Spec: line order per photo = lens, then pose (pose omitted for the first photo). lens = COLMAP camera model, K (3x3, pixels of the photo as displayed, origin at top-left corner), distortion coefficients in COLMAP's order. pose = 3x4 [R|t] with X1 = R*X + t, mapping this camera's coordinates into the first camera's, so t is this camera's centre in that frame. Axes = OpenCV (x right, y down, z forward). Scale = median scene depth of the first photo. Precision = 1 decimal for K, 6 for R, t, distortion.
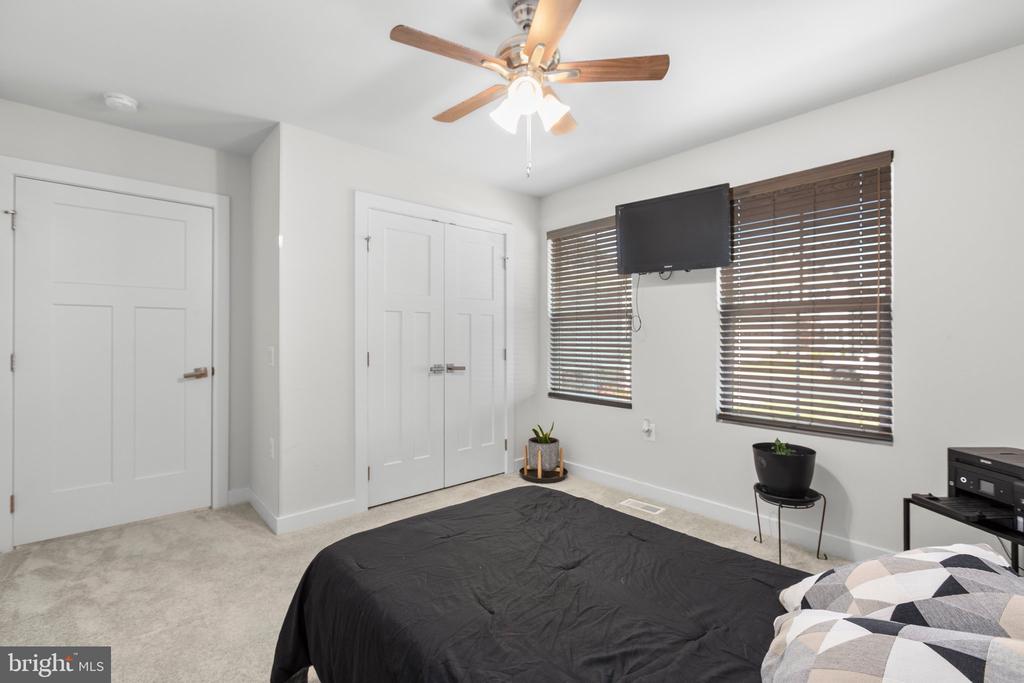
lens RADIAL K [[452.4, 0, 517.5], [0, 452.4, 340.4], [0, 0, 1]] dist [-0.001614, -0.001016]
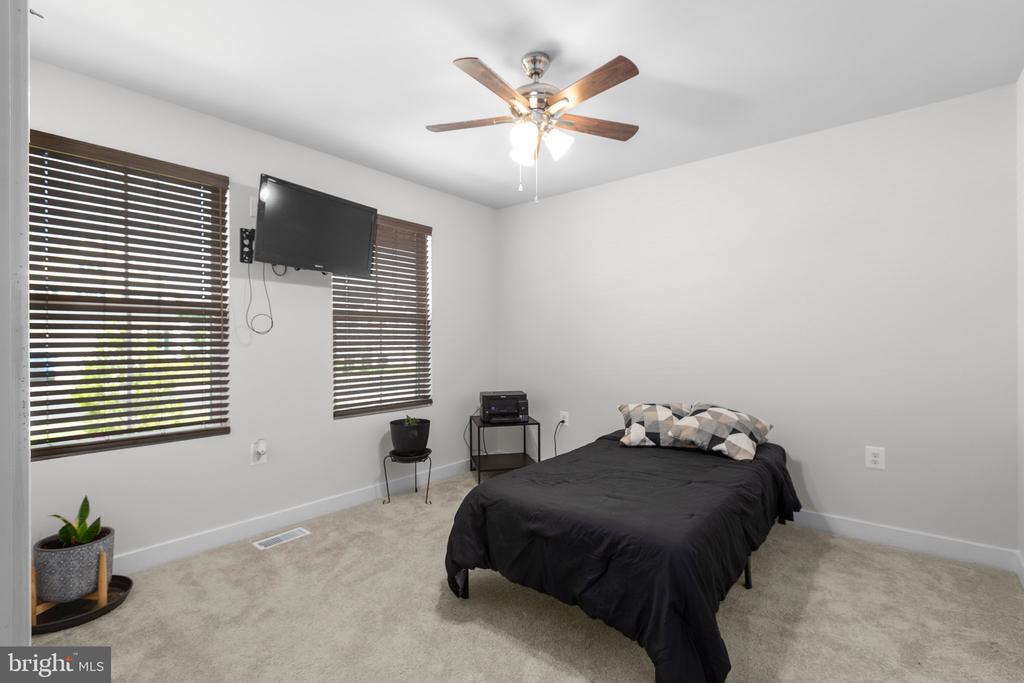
lens RADIAL K [[452.4, 0, 517.4], [0, 452.4, 337.3], [0, 0, 1]] dist [-0.001614, -0.001016]
pose [[-0.135810, 0.005075, 0.990722, -0.664772], [0.009310, 0.999949, -0.003846, -0.005213], [-0.990691, 0.008701, -0.135850, 0.711841]]
